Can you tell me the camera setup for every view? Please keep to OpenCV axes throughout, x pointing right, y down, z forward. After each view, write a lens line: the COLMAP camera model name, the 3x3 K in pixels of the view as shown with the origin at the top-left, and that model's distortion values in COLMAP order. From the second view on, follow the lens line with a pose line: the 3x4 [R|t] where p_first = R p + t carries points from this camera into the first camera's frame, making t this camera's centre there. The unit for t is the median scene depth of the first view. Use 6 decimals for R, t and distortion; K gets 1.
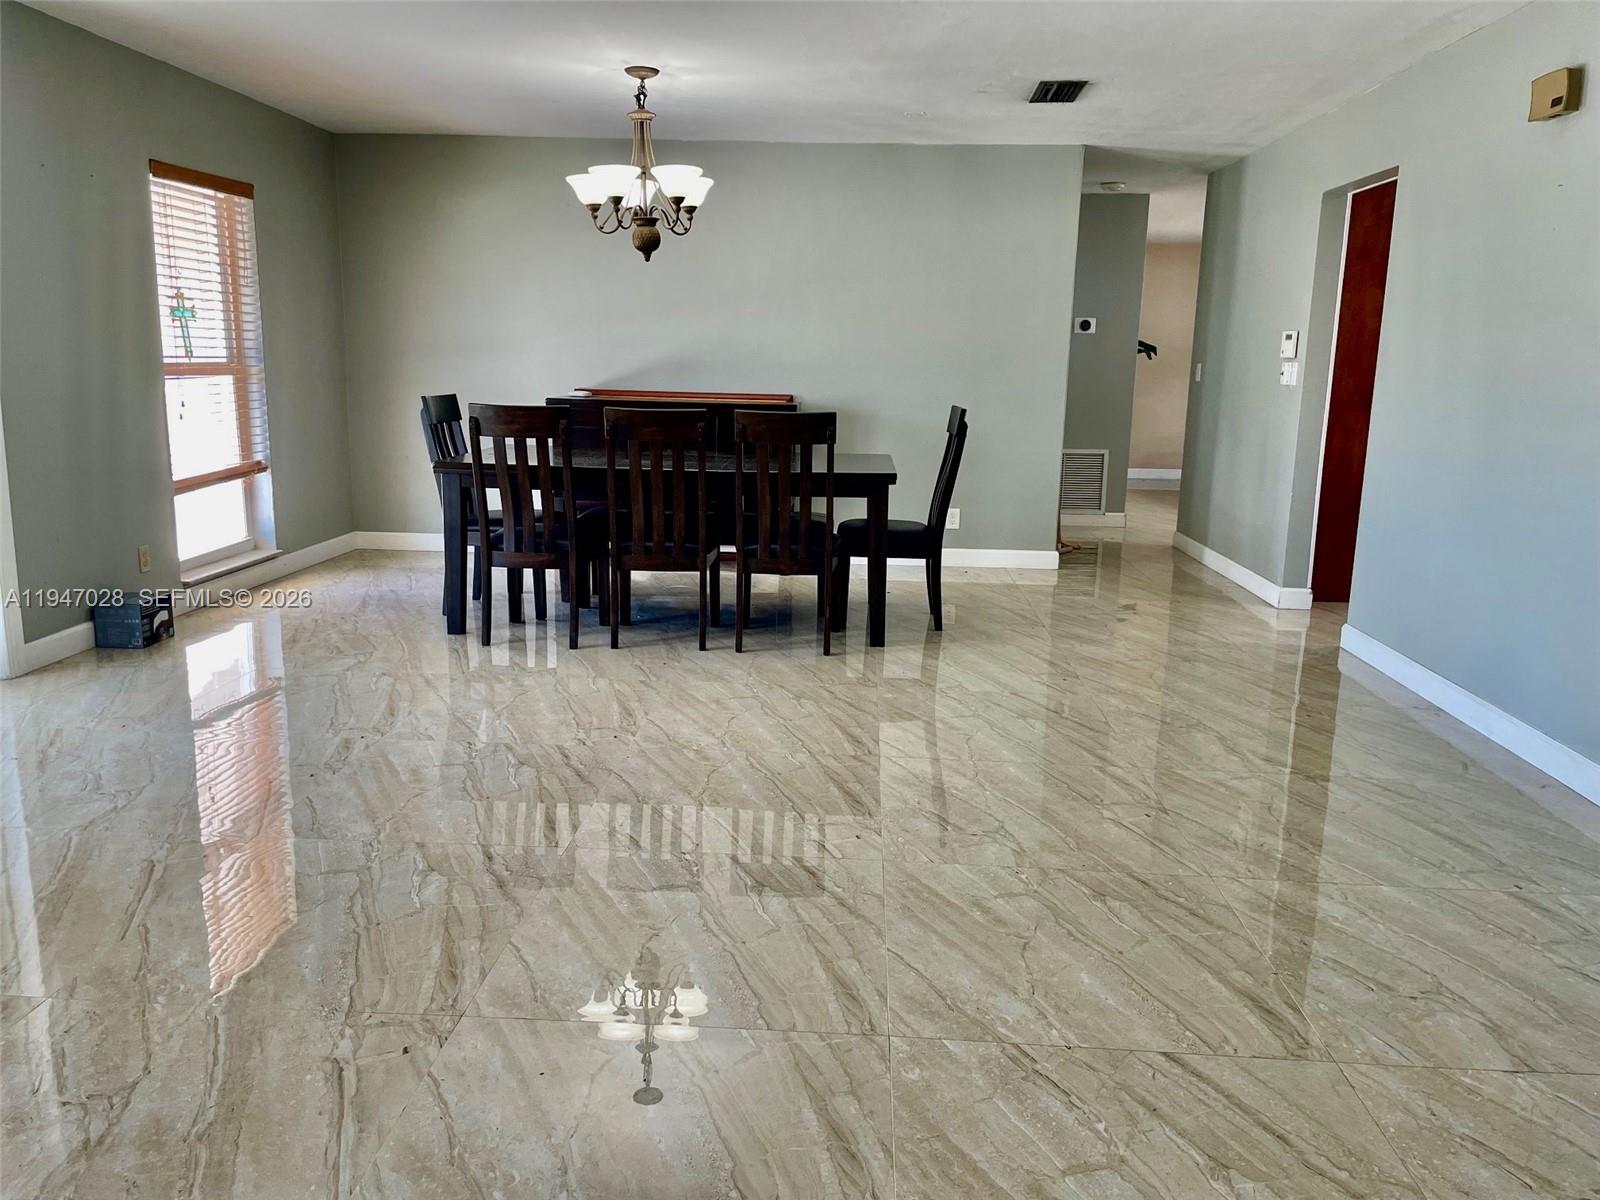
lens RADIAL K [[1210.8, 0, 809.6], [0, 1210.8, 606.9], [0, 0, 1]] dist [0.039213, -0.058915]
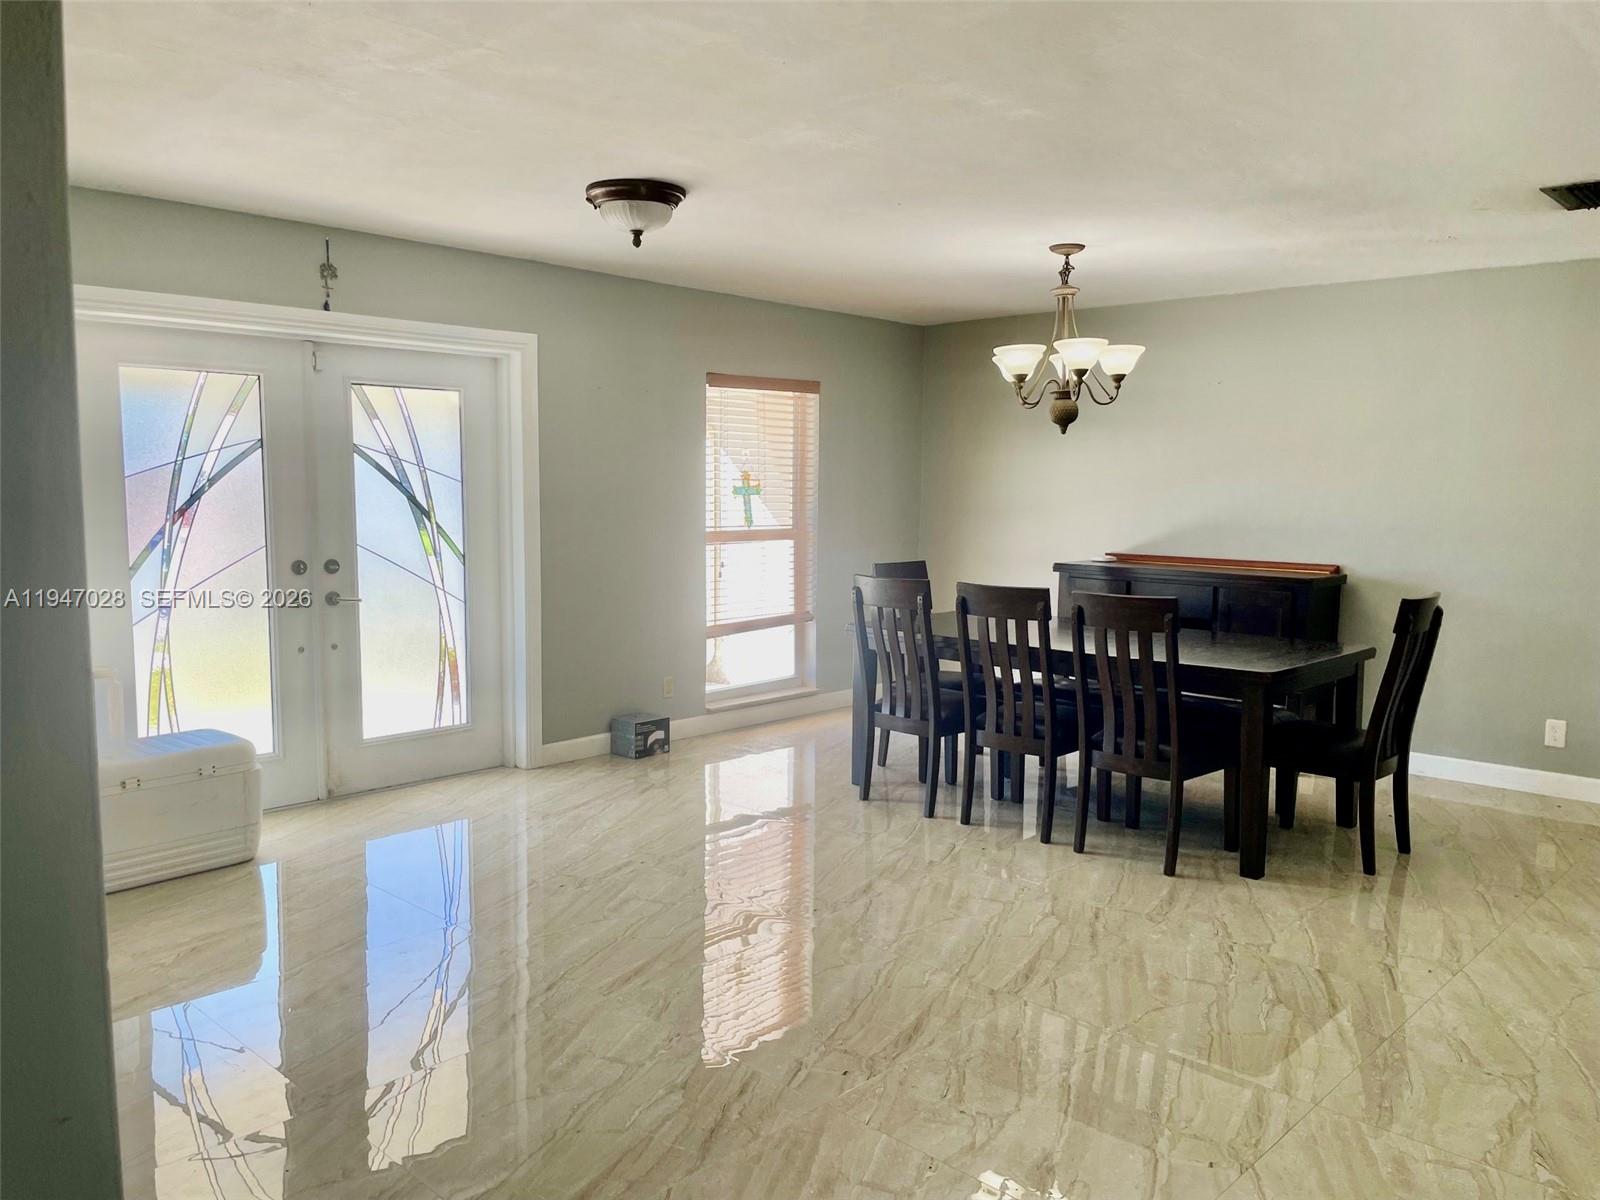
lens RADIAL K [[1210.8, 0, 793.0], [0, 1210.8, 612.4], [0, 0, 1]] dist [0.039213, -0.058915]
pose [[0.743986, 0.053807, -0.666025, 0.365092], [-0.122070, 0.990923, -0.056304, -0.059956], [0.656950, 0.123191, 0.743801, 0.145512]]
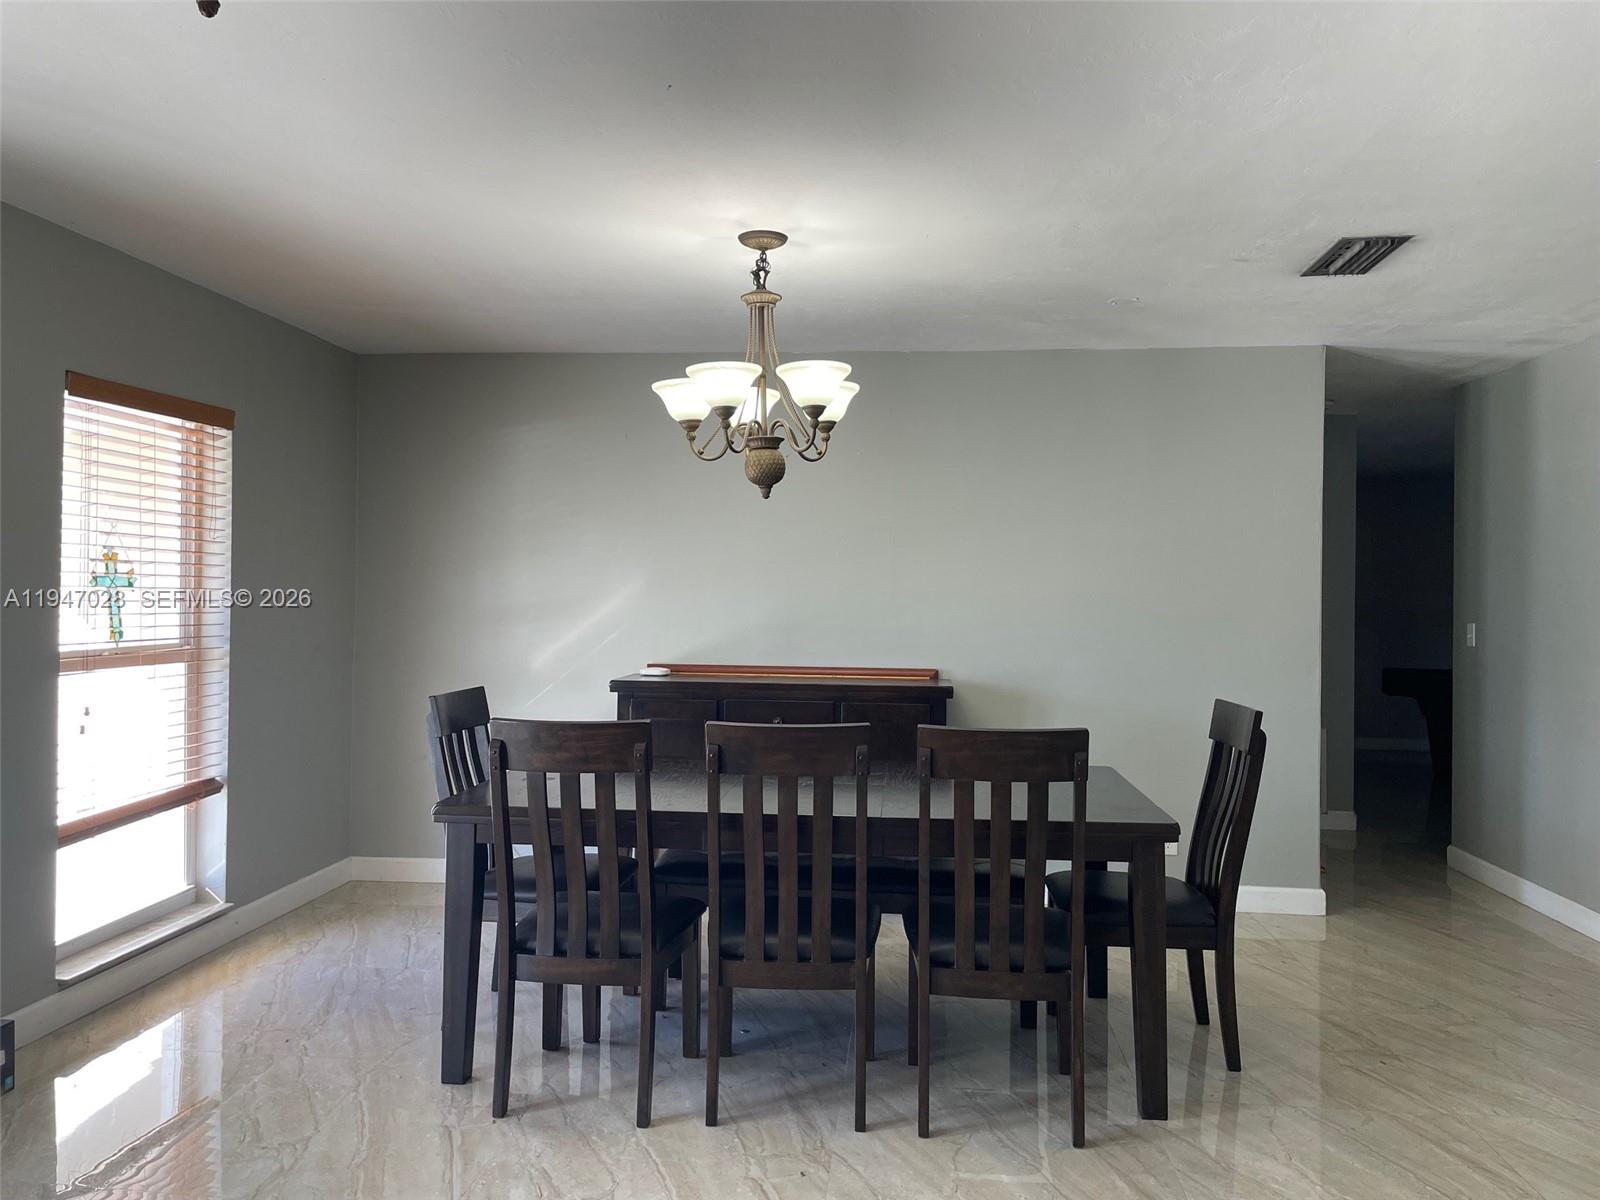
lens RADIAL K [[1246.7, 0, 799.6], [0, 1246.7, 584.5], [0, 0, 1]] dist [0.009857, -0.032058]
pose [[0.998395, -0.011681, -0.055424, -0.076863], [-0.000491, 0.976682, -0.214690, -0.087638], [0.056639, 0.214372, 0.975108, 0.331006]]
